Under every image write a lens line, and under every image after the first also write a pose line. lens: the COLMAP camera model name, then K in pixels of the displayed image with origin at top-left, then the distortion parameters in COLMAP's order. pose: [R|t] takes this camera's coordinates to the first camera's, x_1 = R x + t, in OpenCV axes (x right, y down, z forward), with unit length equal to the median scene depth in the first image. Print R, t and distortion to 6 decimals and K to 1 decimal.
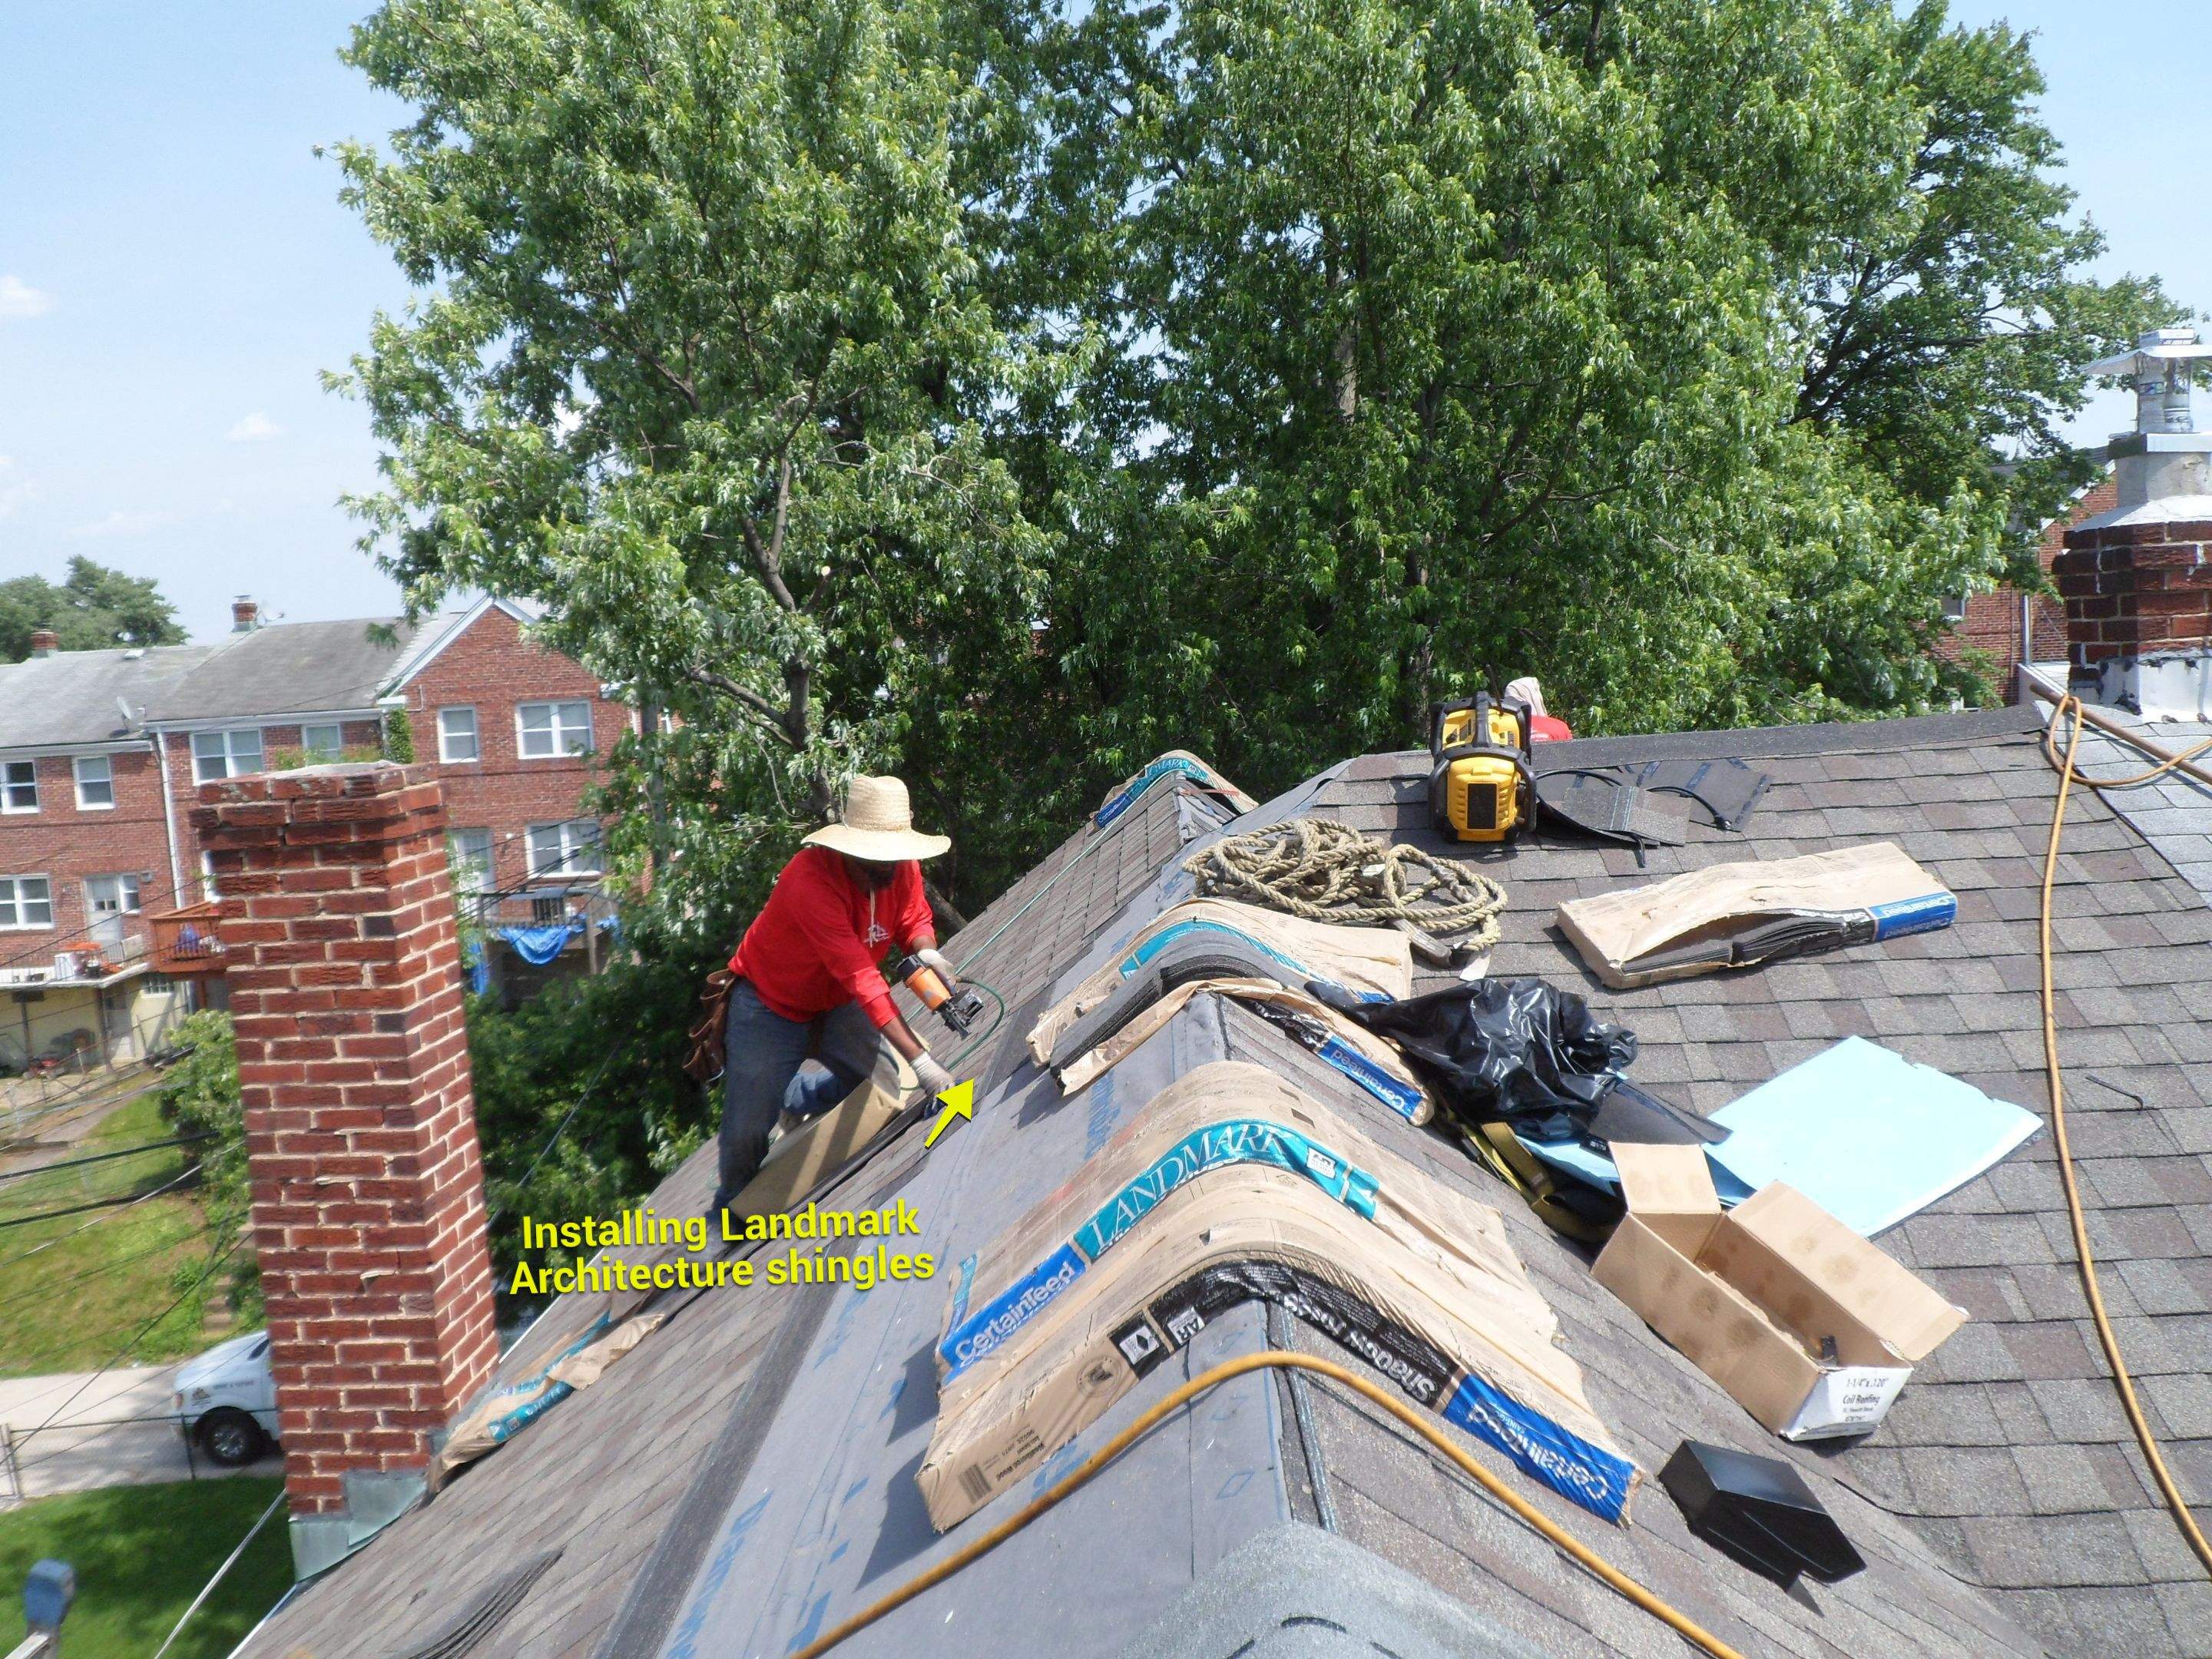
lens RADIAL K [[1802.5, 0, 1133.5], [0, 1802.5, 859.9], [0, 0, 1]] dist [-0.039639, 0.010081]
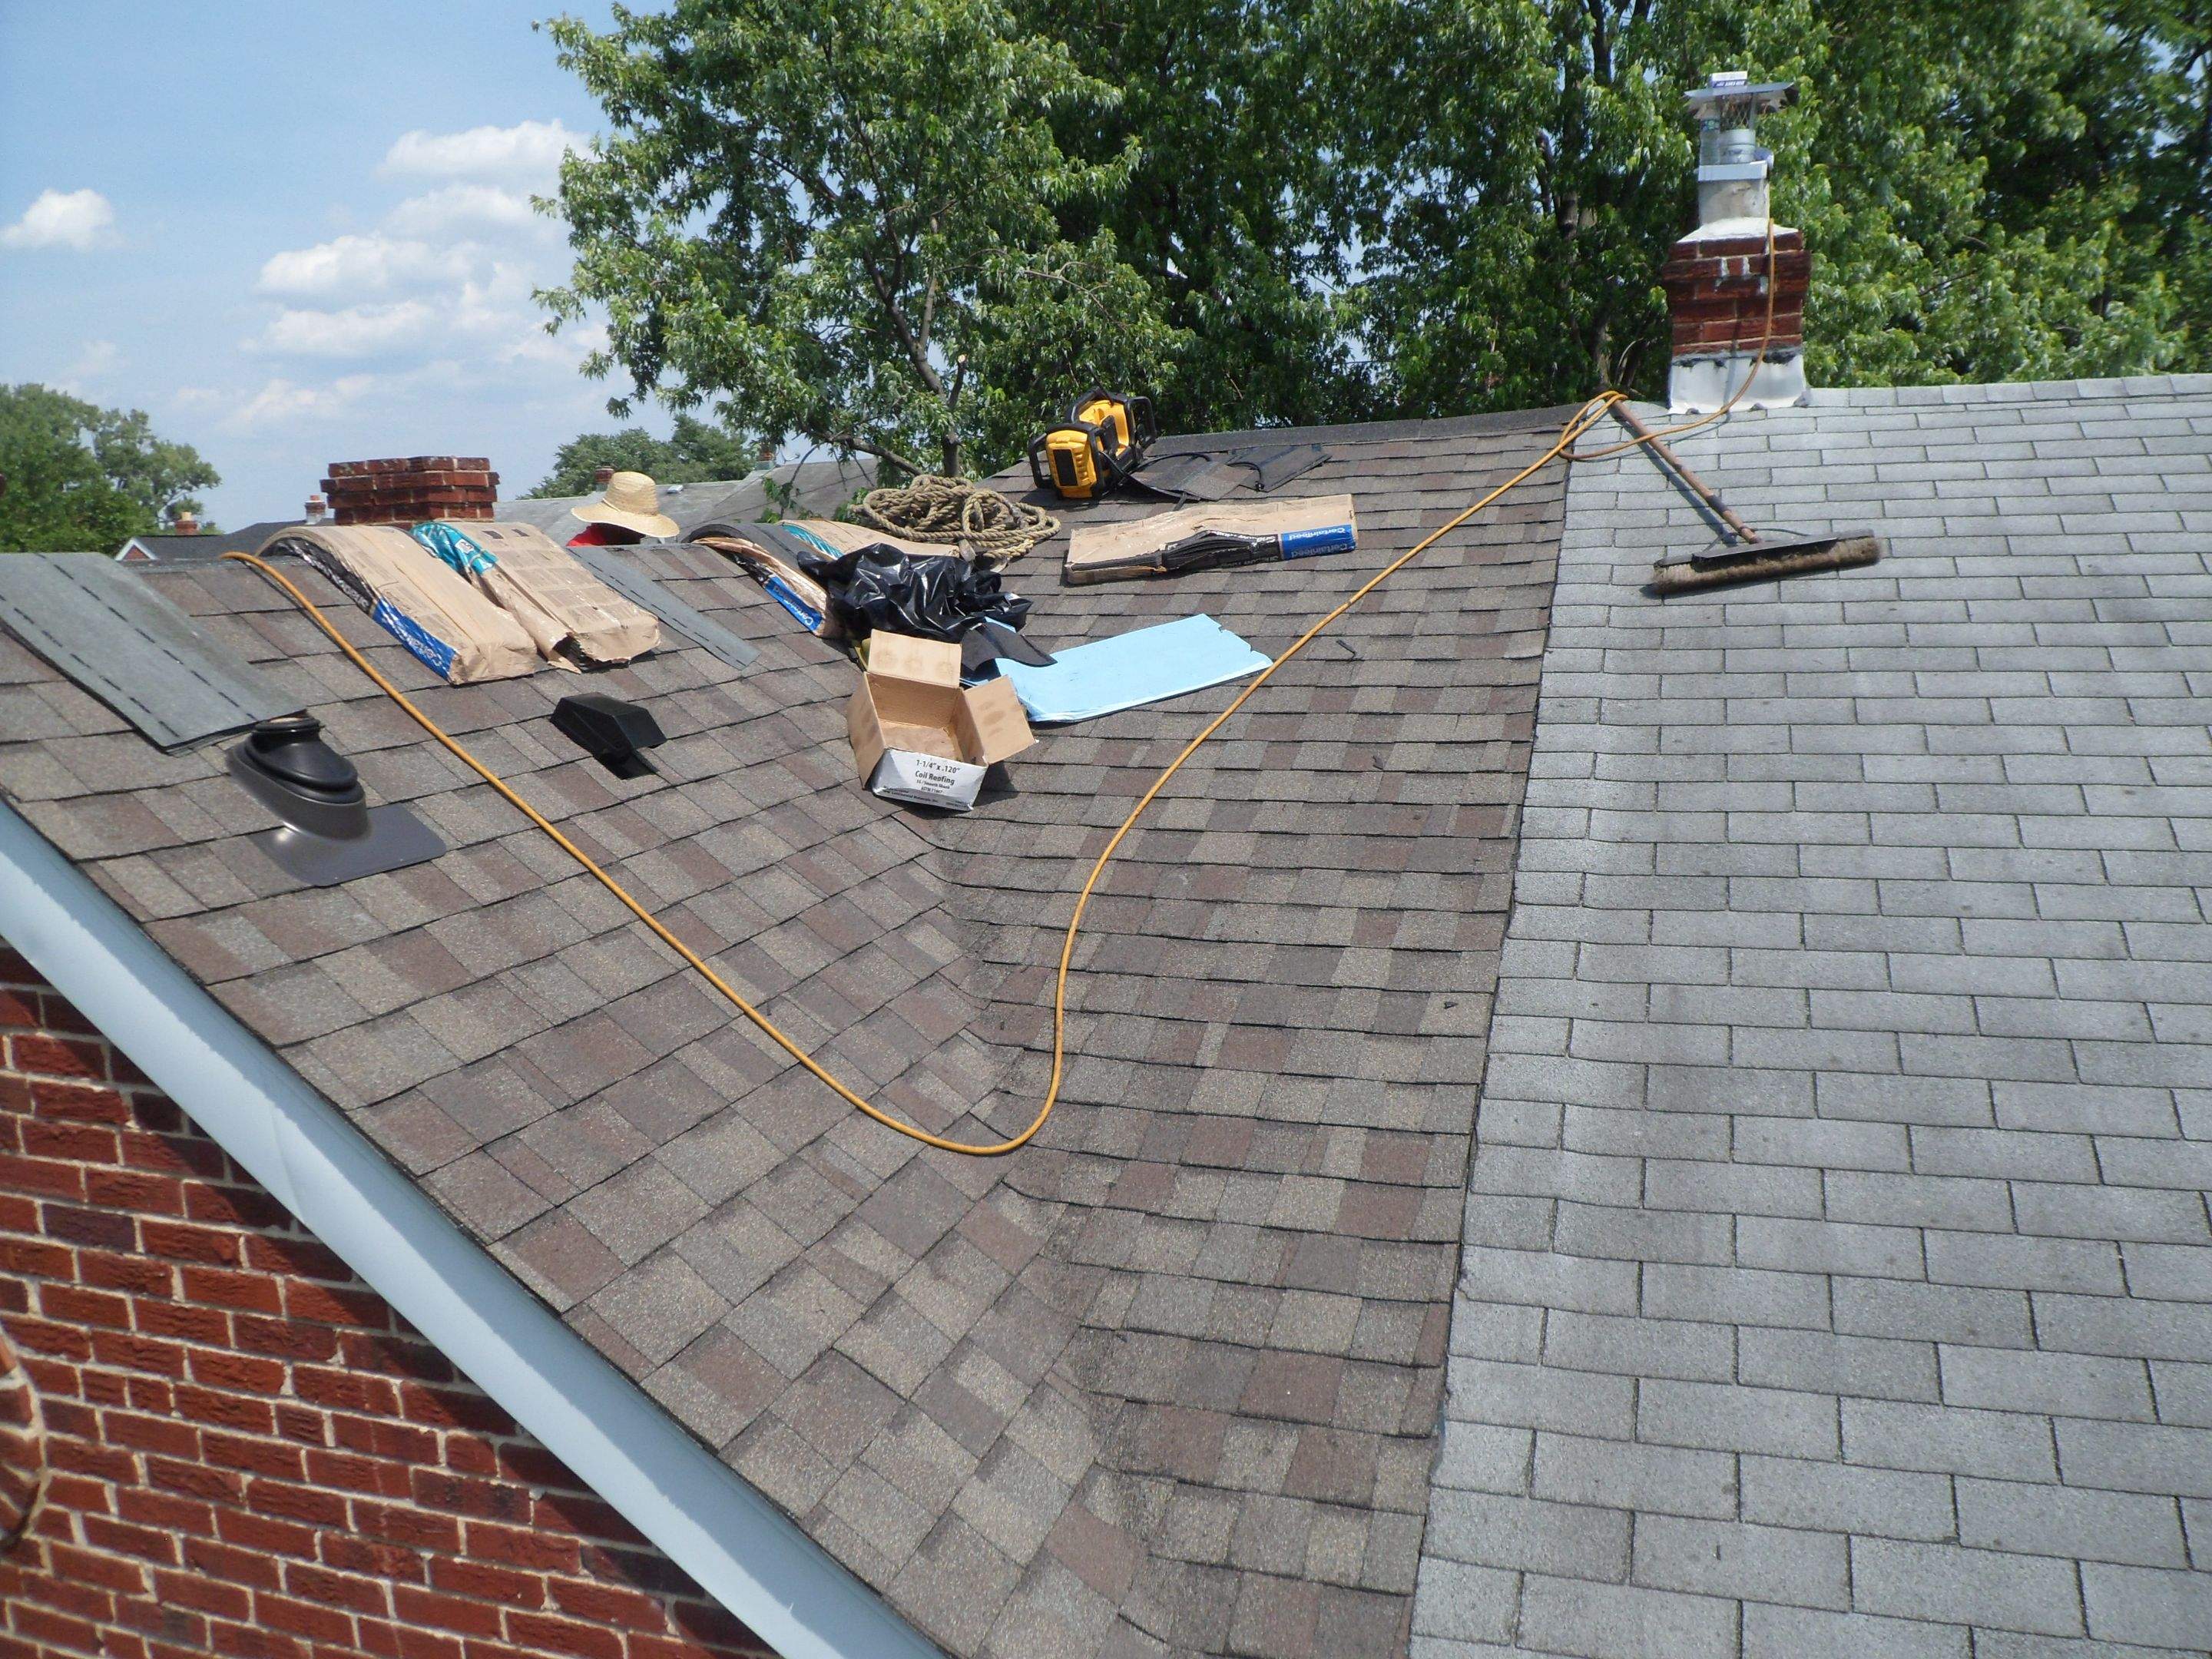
lens RADIAL K [[1845.6, 0, 1106.0], [0, 1845.6, 829.5], [0, 0, 1]] dist [-0.041078, 0.007062]
pose [[0.948624, 0.068615, -0.308877, 0.690731], [-0.053567, 0.996939, 0.056950, 0.164967], [0.311839, -0.037478, 0.949396, -0.303771]]
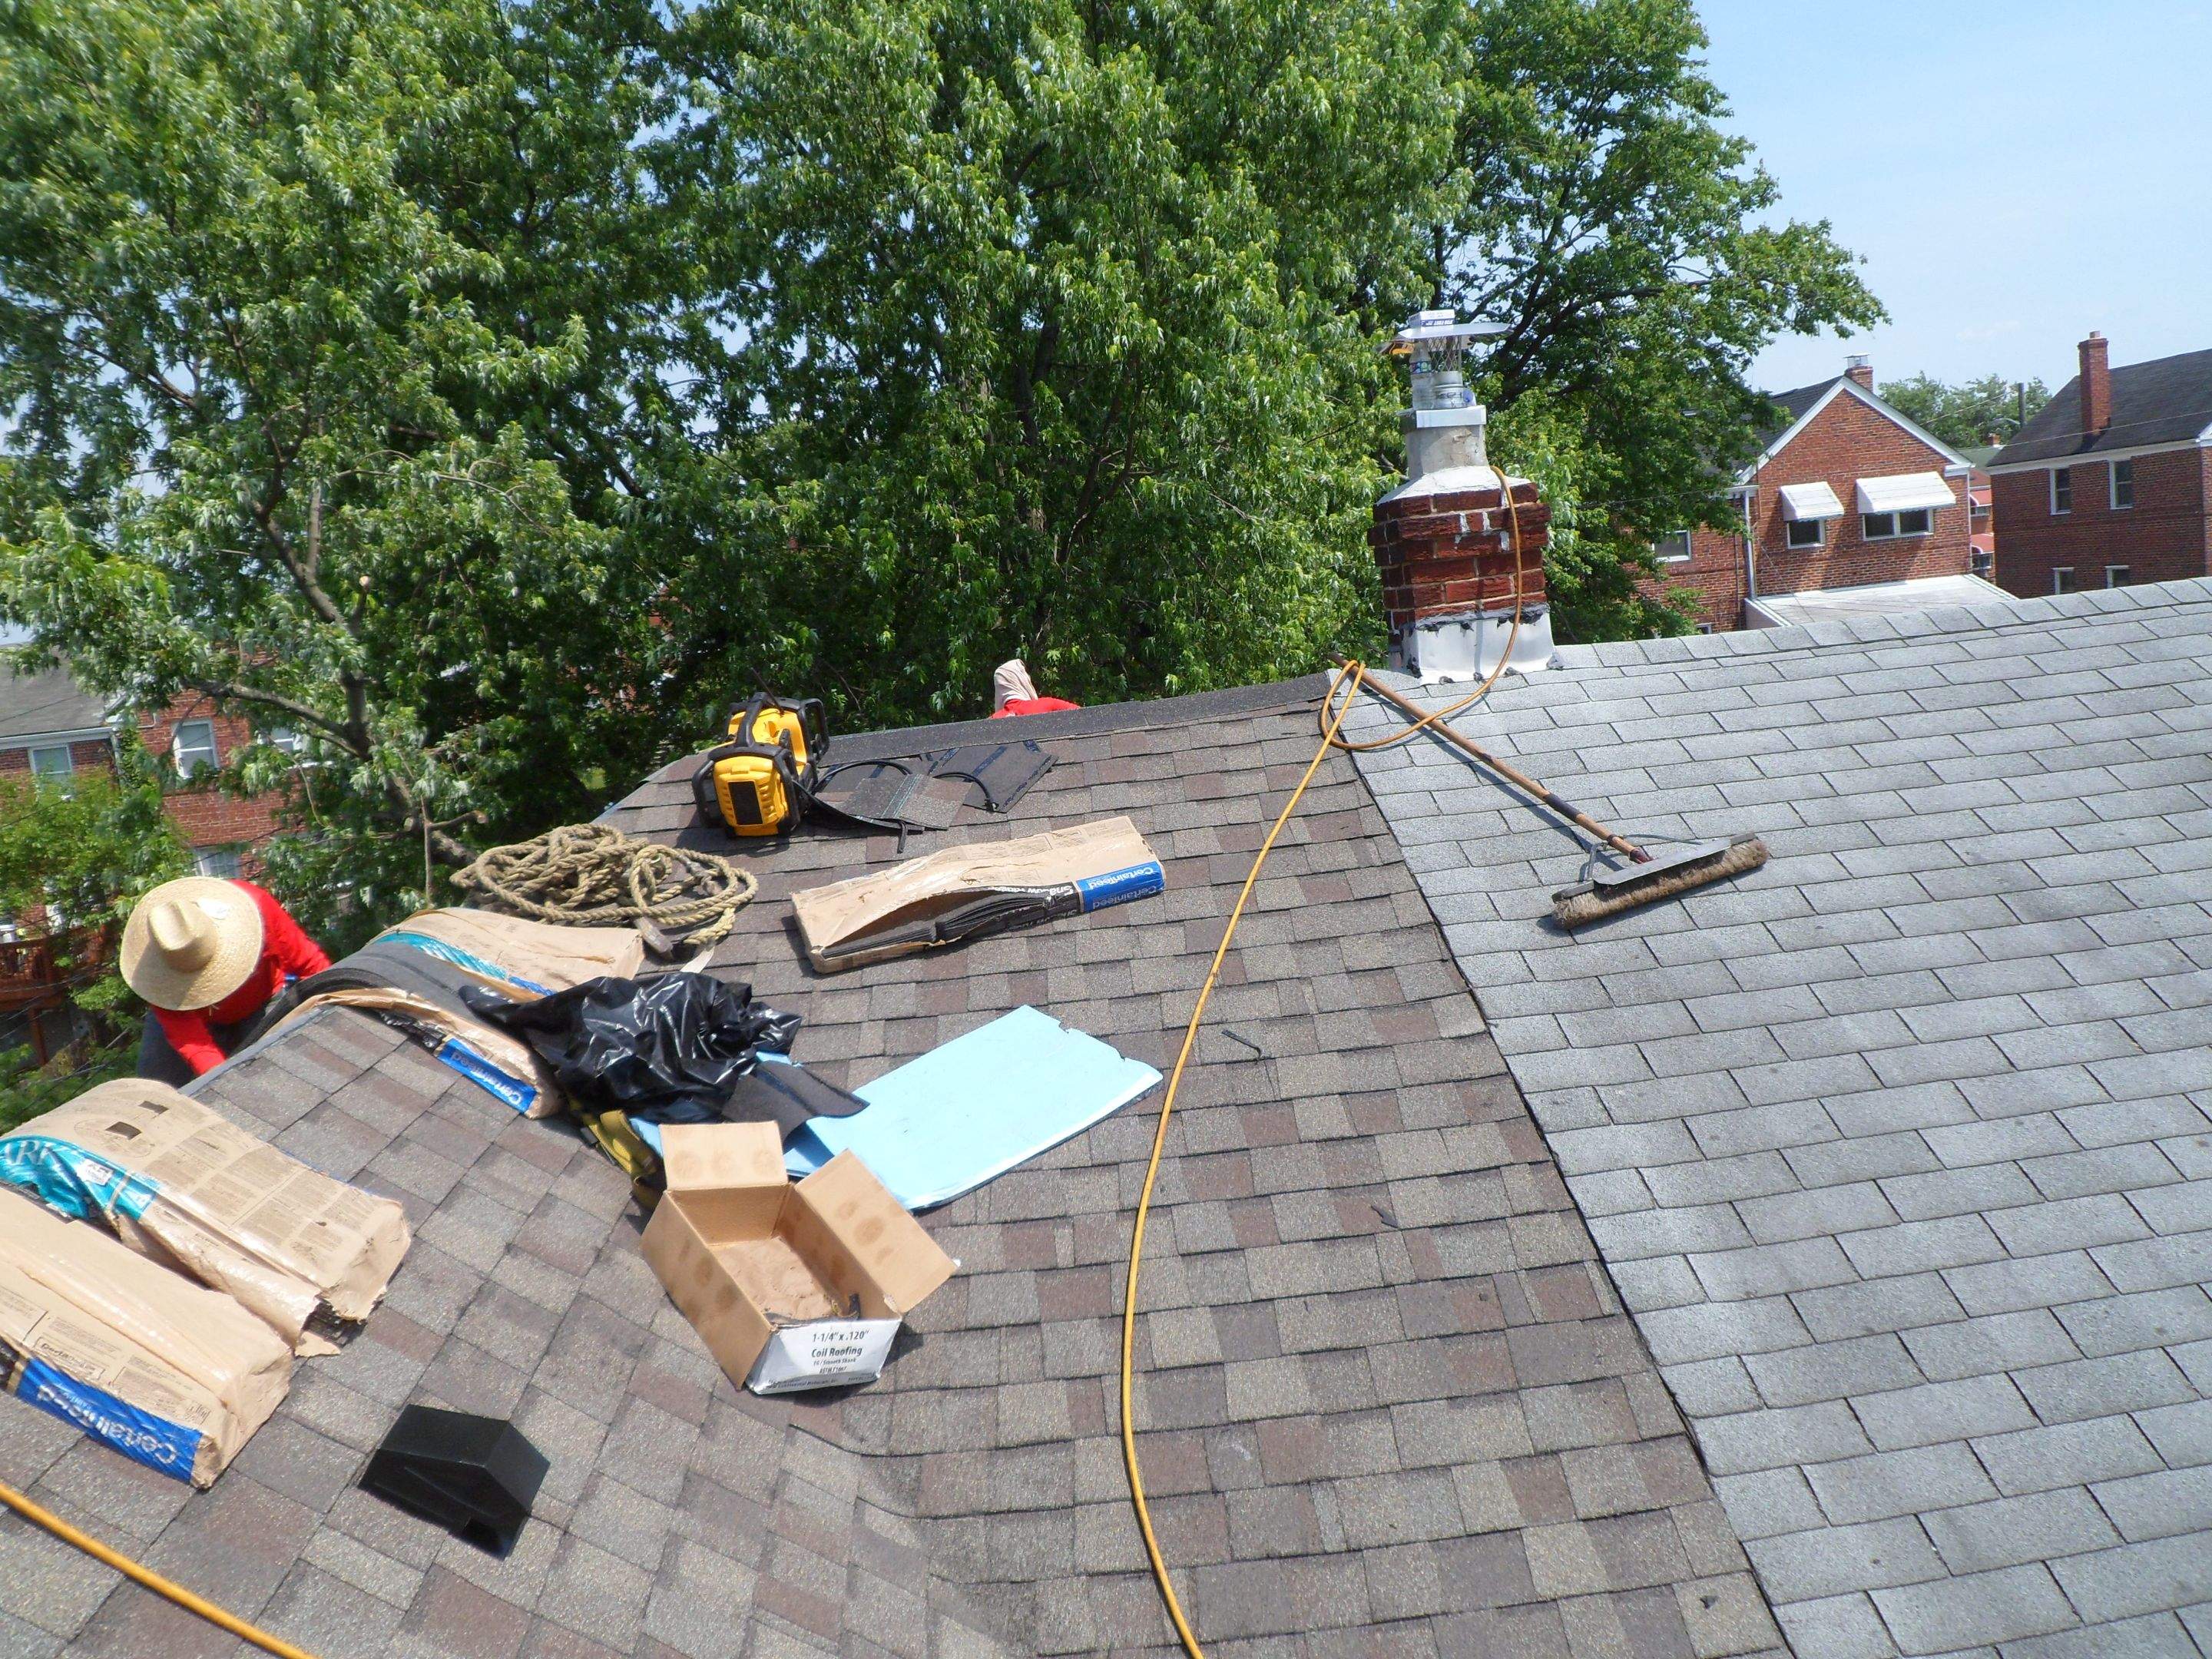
lens RADIAL K [[1828.5, 0, 1106.0], [0, 1828.5, 829.5], [0, 0, 1]] dist [-0.036771, 0.011236]
pose [[0.995760, -0.056825, 0.072336, 0.338676], [0.057026, 0.998372, -0.000708, -0.001722], [-0.072178, 0.004830, 0.997380, -0.073373]]
